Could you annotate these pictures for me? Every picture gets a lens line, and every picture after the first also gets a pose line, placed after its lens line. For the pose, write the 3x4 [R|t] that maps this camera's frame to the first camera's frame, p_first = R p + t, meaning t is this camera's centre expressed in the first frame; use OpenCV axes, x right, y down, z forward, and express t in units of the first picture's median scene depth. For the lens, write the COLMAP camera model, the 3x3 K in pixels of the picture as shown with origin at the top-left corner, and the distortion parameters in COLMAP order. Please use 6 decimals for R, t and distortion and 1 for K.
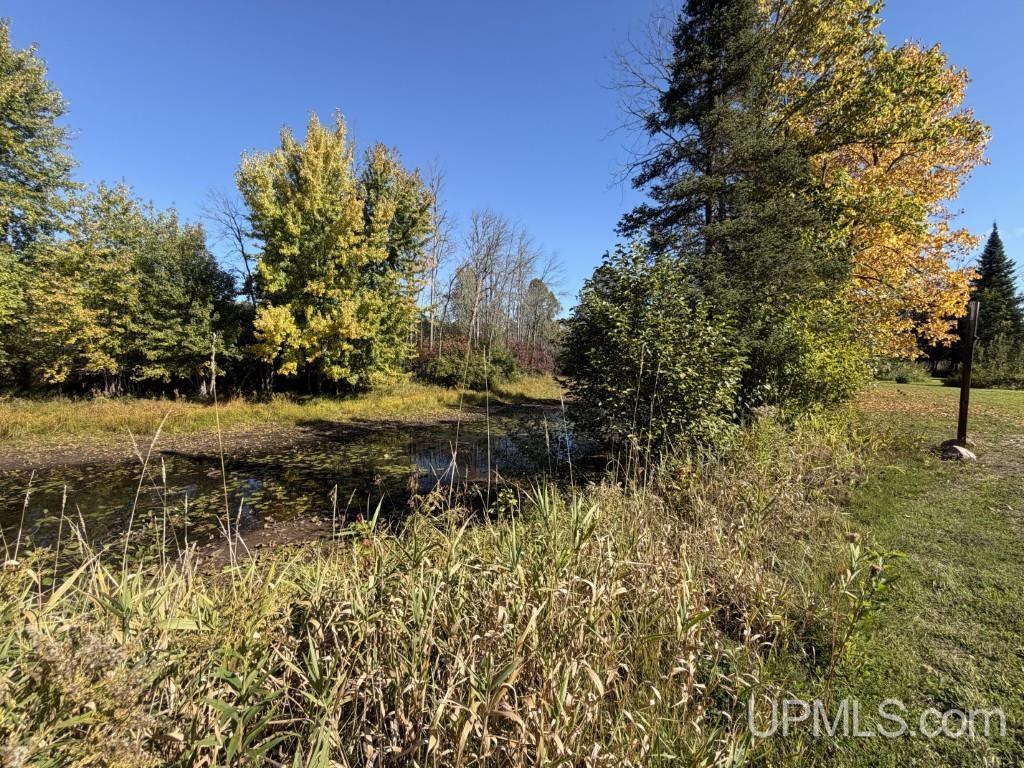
lens RADIAL K [[407.6, 0, 507.9], [0, 407.6, 386.9], [0, 0, 1]] dist [0.000623, 0.000084]
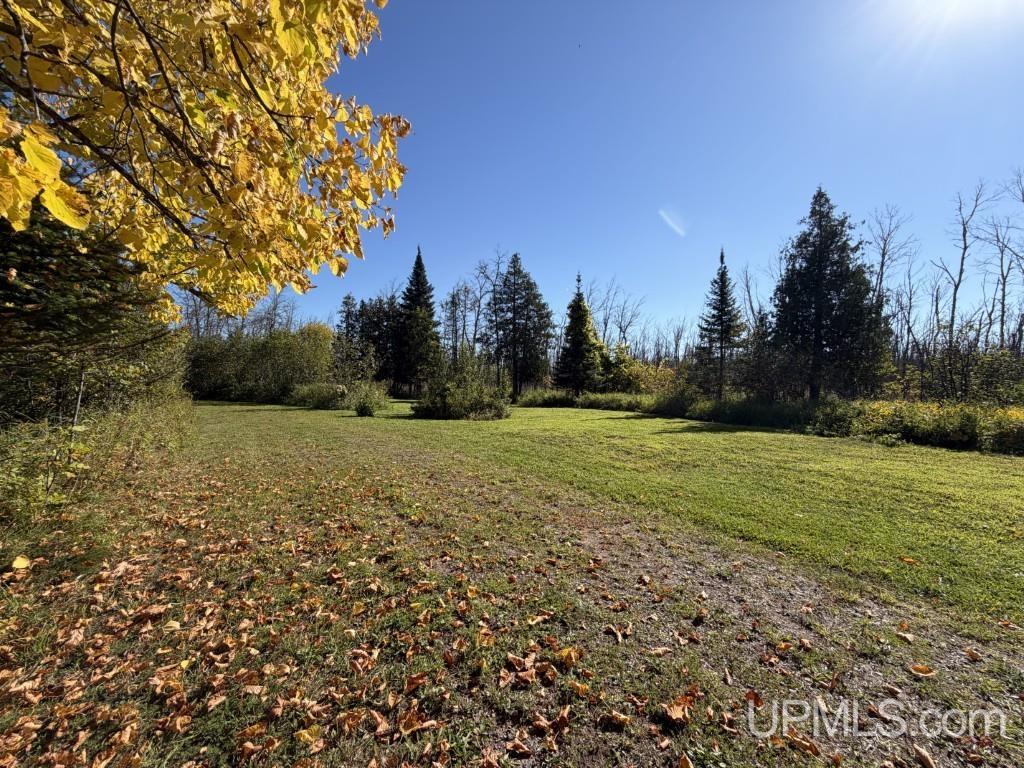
lens RADIAL K [[407.6, 0, 514.0], [0, 407.6, 383.5], [0, 0, 1]] dist [0.000623, 0.000084]
pose [[0.409222, 0.000315, 0.912435, 0.378189], [0.054174, 0.998227, -0.024642, -0.020100], [-0.910825, 0.059514, 0.408480, 0.408248]]
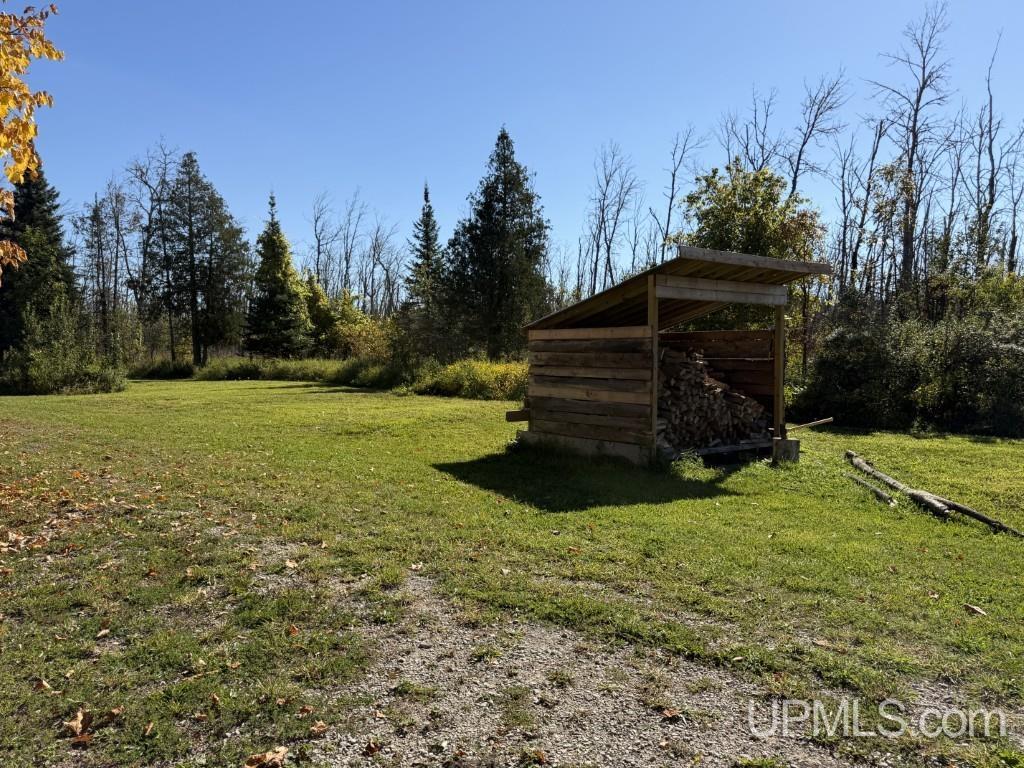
lens RADIAL K [[715.2, 0, 510.6], [0, 715.2, 388.2], [0, 0, 1]] dist [0.044060, -0.051888]
pose [[0.121159, -0.063927, 0.990572, 0.182840], [0.072956, 0.995799, 0.055341, -0.007941], [-0.989948, 0.065563, 0.125314, 0.172971]]
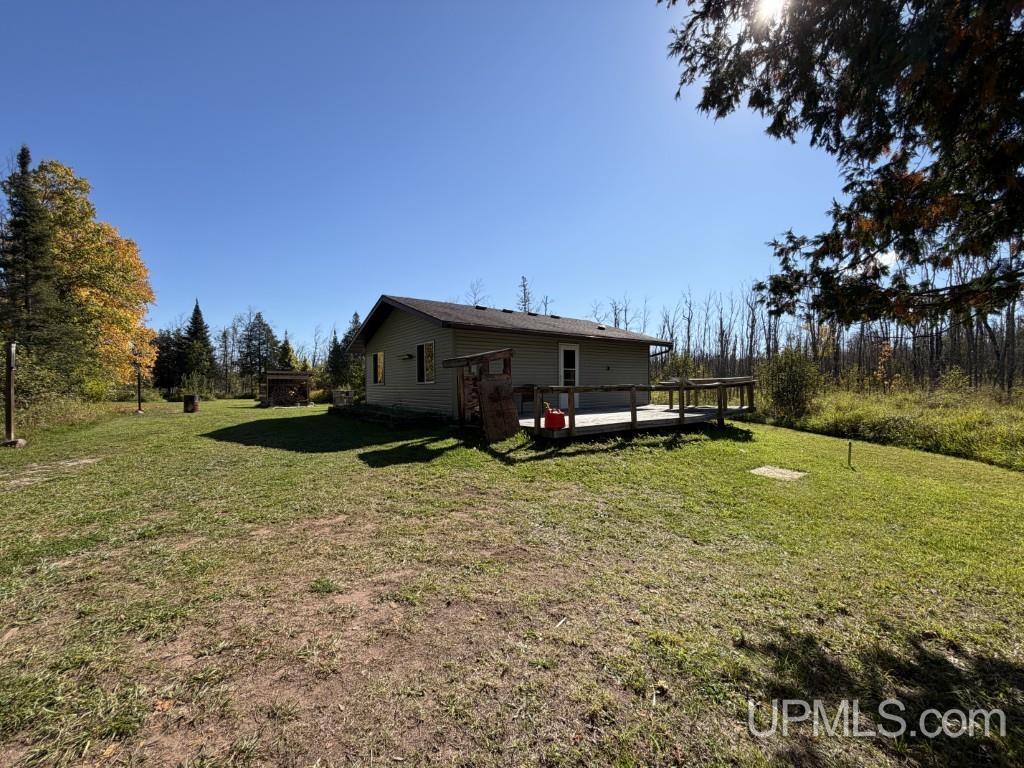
lens RADIAL K [[407.6, 0, 513.6], [0, 407.6, 384.5], [0, 0, 1]] dist [0.000623, 0.000084]
pose [[0.085944, -0.008022, 0.996268, -0.279056], [0.083503, 0.996507, 0.000820, 0.026286], [-0.992794, 0.083121, 0.086314, -0.334809]]
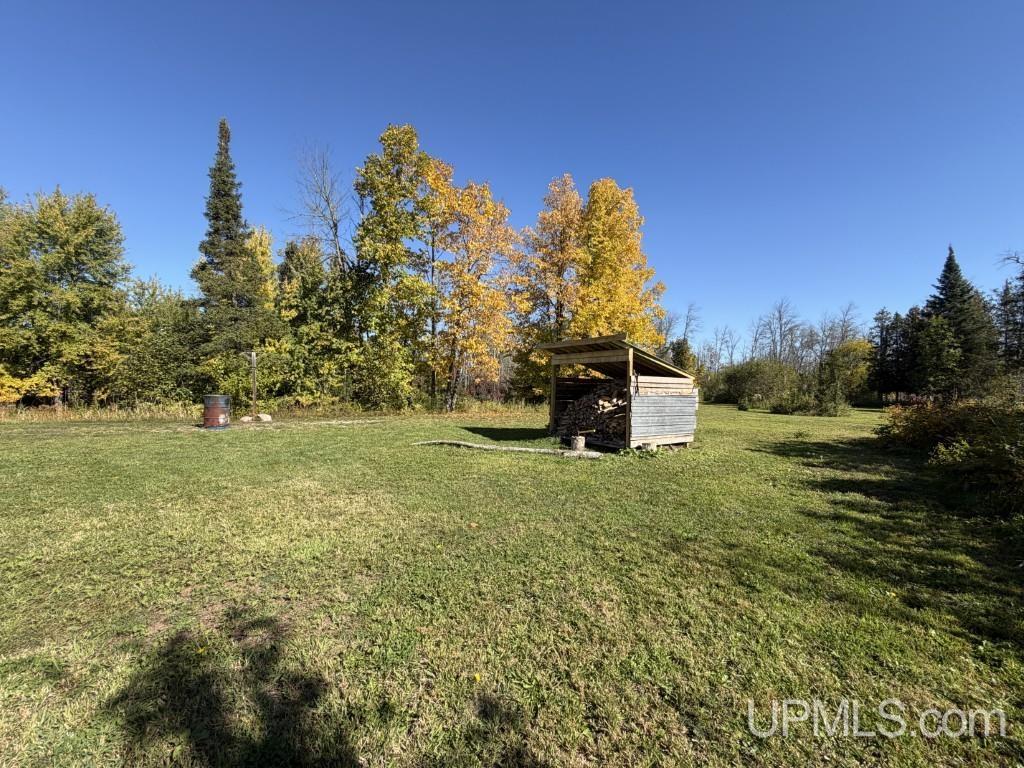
lens RADIAL K [[407.6, 0, 508.8], [0, 407.6, 386.4], [0, 0, 1]] dist [0.000623, 0.000084]
pose [[0.975175, 0.001517, -0.221432, 0.434209], [-0.020164, 0.996430, -0.081979, 0.019882], [0.220518, 0.084409, 0.971724, -0.122569]]
